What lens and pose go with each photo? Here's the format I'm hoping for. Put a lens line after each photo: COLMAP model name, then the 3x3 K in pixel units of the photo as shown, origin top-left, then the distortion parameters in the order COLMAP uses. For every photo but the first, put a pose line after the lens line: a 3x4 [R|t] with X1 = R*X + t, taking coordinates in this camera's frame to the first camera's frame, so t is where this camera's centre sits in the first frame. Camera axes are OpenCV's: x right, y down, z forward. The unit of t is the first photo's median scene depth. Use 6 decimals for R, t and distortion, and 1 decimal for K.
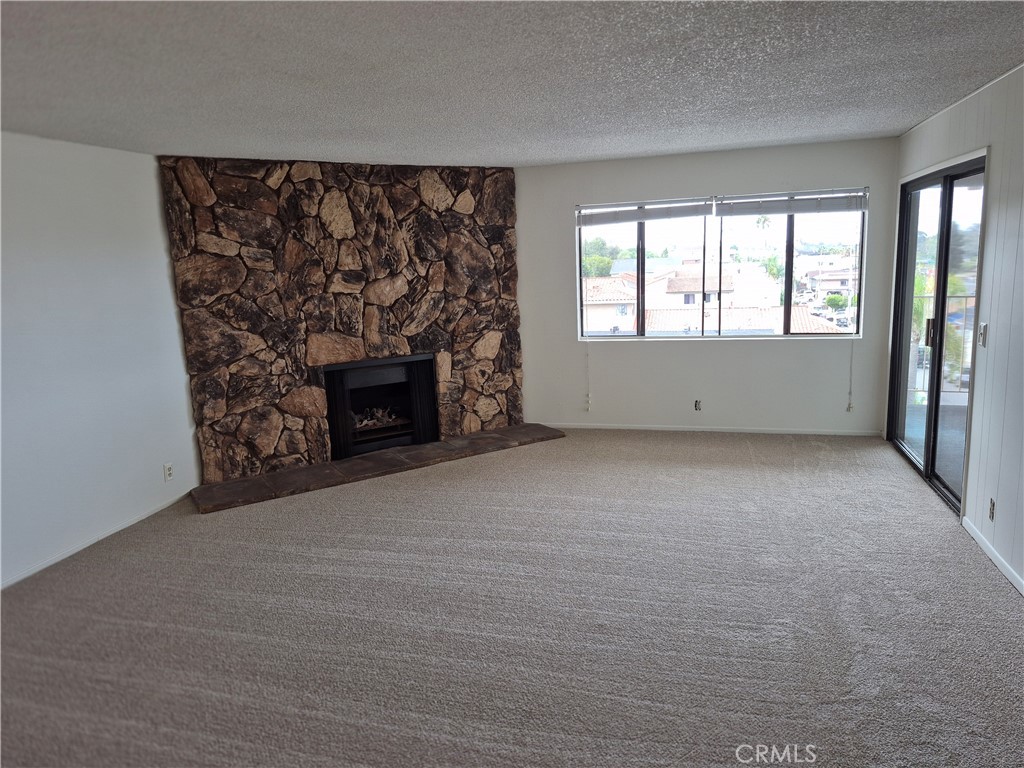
lens RADIAL K [[678.8, 0, 514.6], [0, 678.8, 378.1], [0, 0, 1]] dist [0.044591, -0.029050]
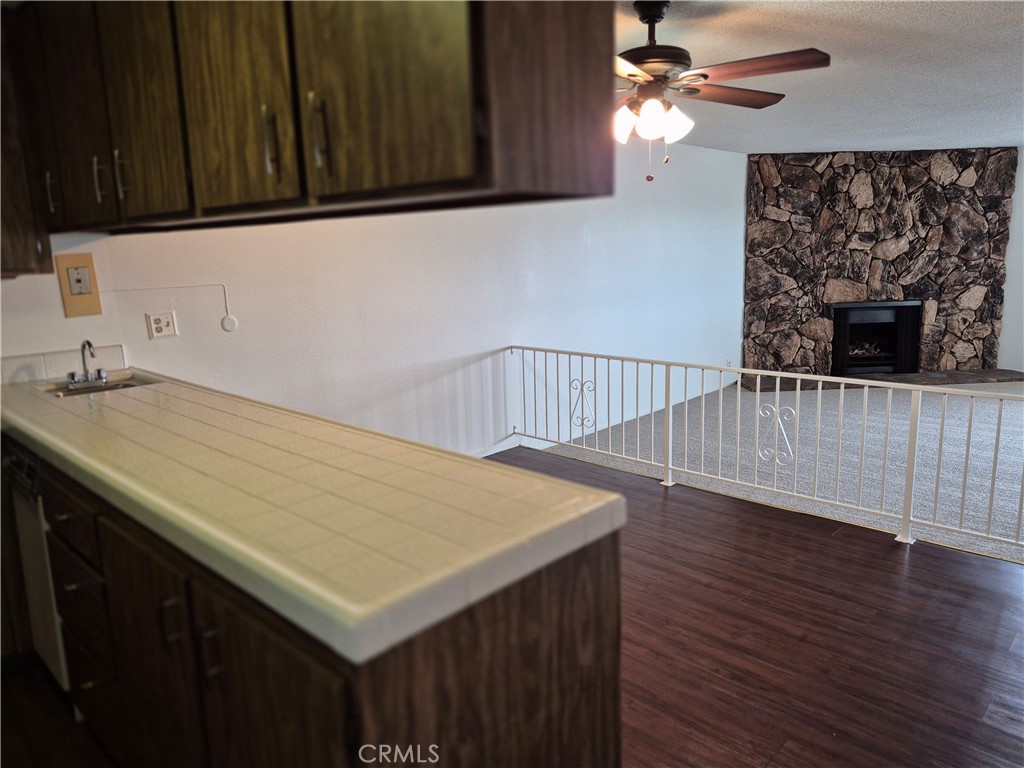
lens RADIAL K [[706.6, 0, 513.2], [0, 706.6, 380.2], [0, 0, 1]] dist [0.083159, -0.097104]
pose [[0.879118, 0.104881, -0.464921, -0.163306], [-0.092153, 0.994484, 0.050094, 0.119263], [0.467610, -0.001195, 0.883934, -0.546385]]
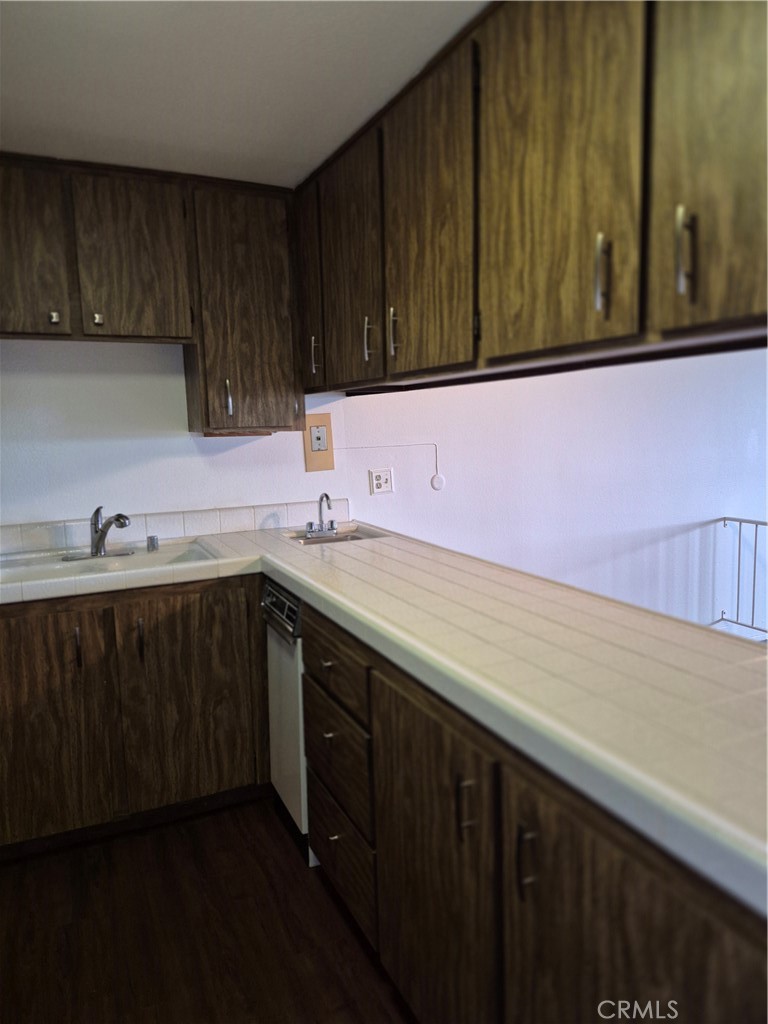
lens RADIAL K [[706.6, 0, 380.9], [0, 706.6, 510.1], [0, 0, 1]] dist [0.083159, -0.097104]
pose [[0.641399, 0.119042, -0.757916, -0.235751], [-0.131832, 0.990296, 0.043975, 0.128501], [0.755796, 0.071712, 0.650869, -0.554268]]
